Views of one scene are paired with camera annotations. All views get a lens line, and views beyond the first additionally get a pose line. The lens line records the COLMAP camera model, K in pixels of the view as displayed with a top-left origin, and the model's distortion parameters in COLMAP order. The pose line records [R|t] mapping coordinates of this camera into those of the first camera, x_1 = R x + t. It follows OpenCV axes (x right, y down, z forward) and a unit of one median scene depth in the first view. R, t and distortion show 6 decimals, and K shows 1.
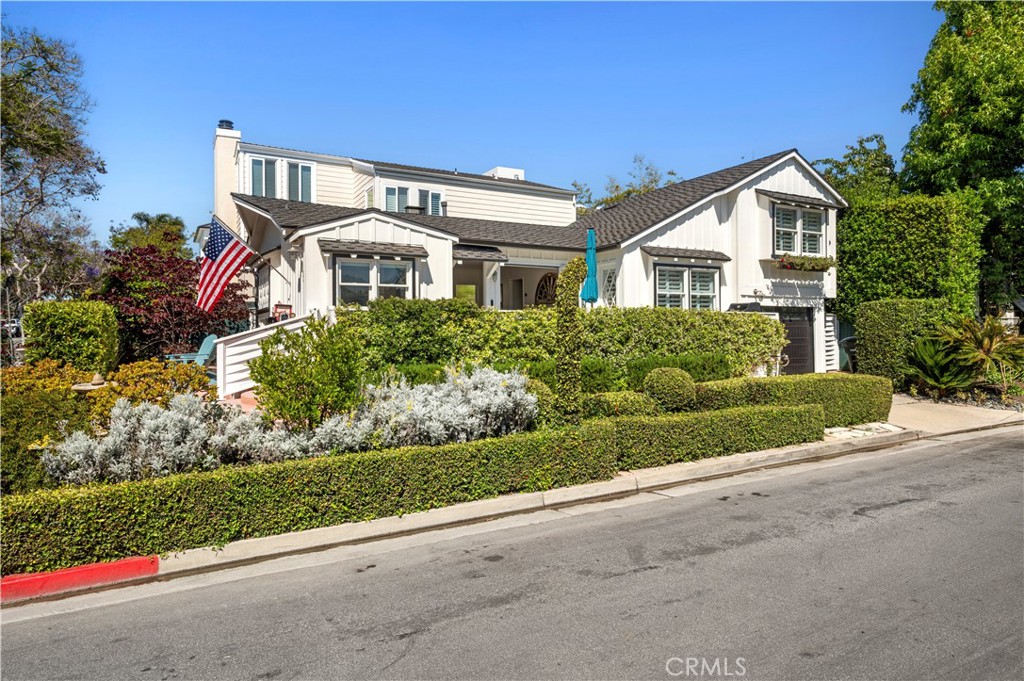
lens RADIAL K [[602.4, 0, 512.0], [0, 602.4, 340.5], [0, 0, 1]] dist [0.003064, -0.001815]
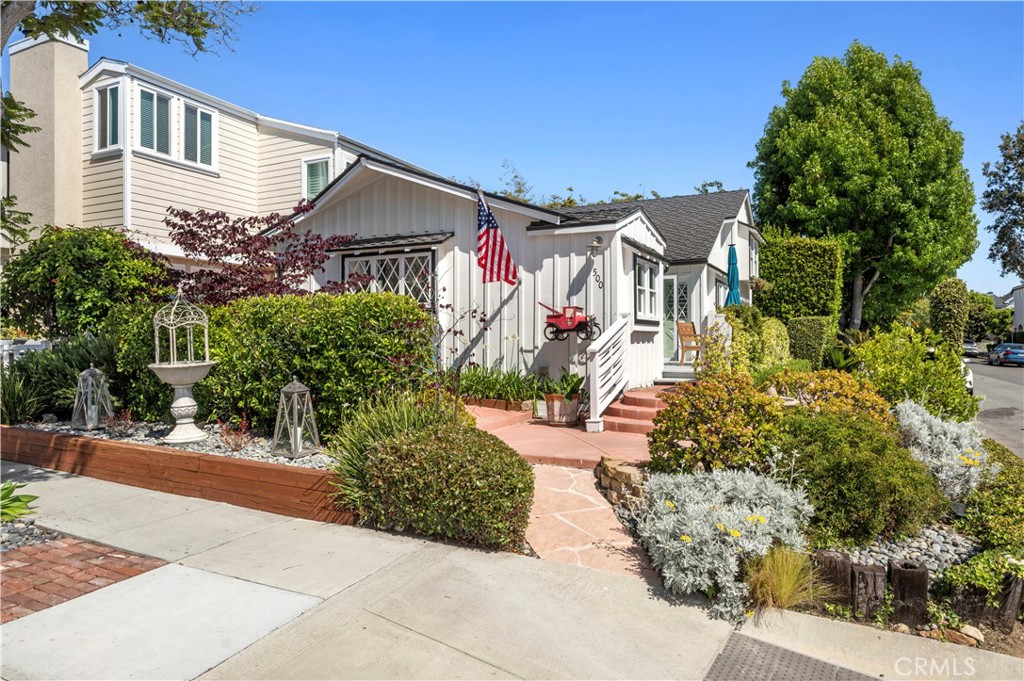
lens RADIAL K [[649.2, 0, 512.0], [0, 649.2, 340.5], [0, 0, 1]] dist [0.001351, 0.000494]
pose [[0.828687, 0.004435, 0.559695, -0.657521], [0.005107, 0.999867, -0.015484, 0.001436], [-0.559689, 0.015690, 0.828554, 0.195876]]
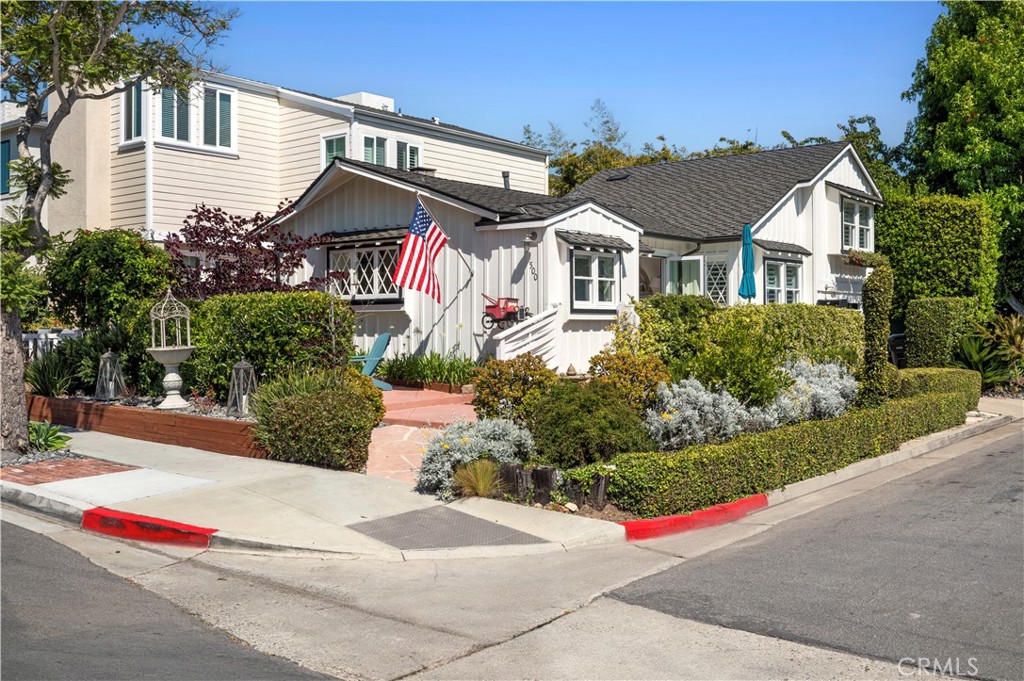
lens RADIAL K [[994.2, 0, 510.9], [0, 994.2, 329.9], [0, 0, 1]] dist [-0.009013, 0.009493]
pose [[0.929122, 0.002220, 0.369767, -0.638669], [0.003340, 0.999891, -0.014395, 0.007907], [-0.369759, 0.014610, 0.929013, -0.282144]]
